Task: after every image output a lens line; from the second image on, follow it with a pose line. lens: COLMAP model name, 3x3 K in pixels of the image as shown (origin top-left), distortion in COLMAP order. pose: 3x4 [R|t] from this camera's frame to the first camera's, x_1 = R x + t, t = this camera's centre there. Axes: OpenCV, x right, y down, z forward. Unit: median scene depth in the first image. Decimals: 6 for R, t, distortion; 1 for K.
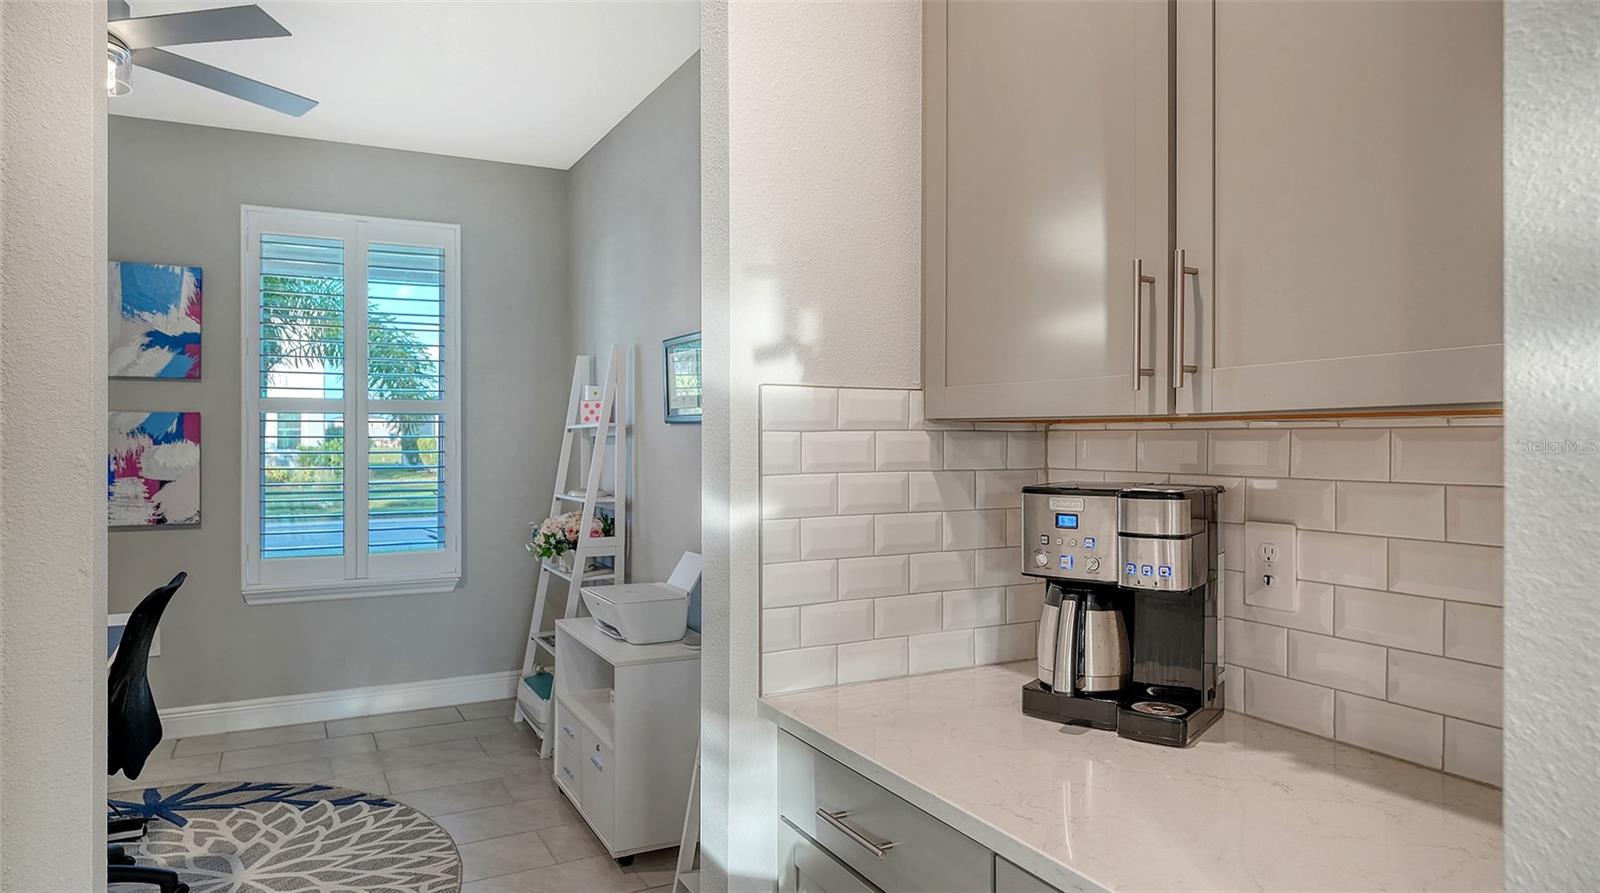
lens RADIAL K [[974.6, 0, 800.6], [0, 974.6, 445.4], [0, 0, 1]] dist [-0.002931, -0.000072]
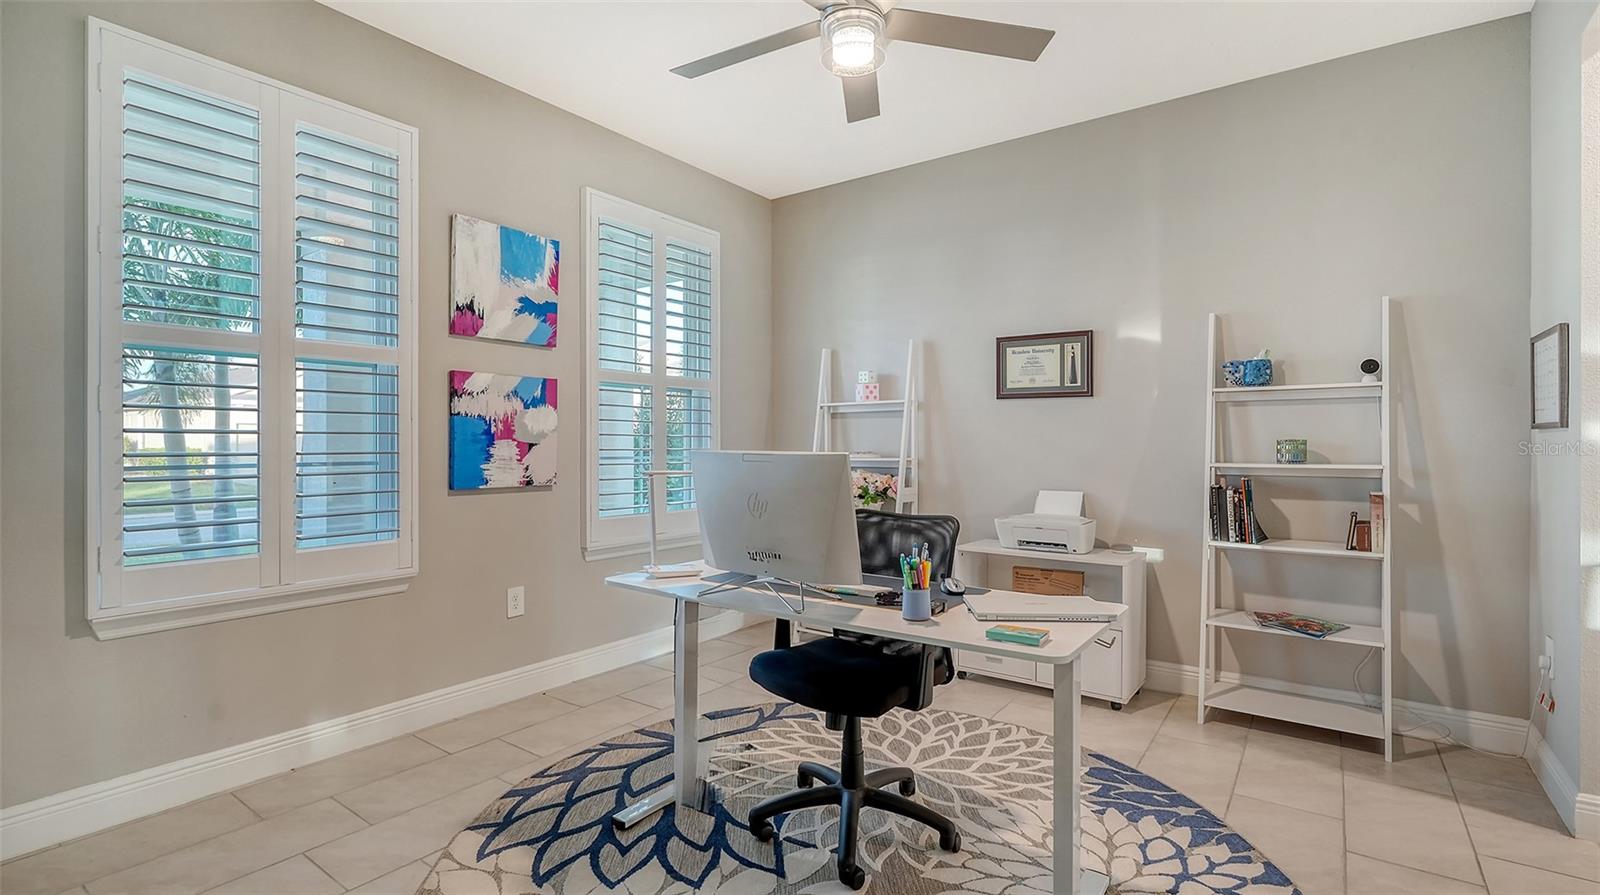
lens RADIAL K [[723.1, 0, 800.4], [0, 723.1, 446.6], [0, 0, 1]] dist [0.000882, 0.000015]
pose [[0.898528, 0.002146, 0.438911, -0.736513], [-0.003211, 0.999993, 0.001684, 0.037352], [-0.438904, -0.002923, 0.898529, 0.188616]]
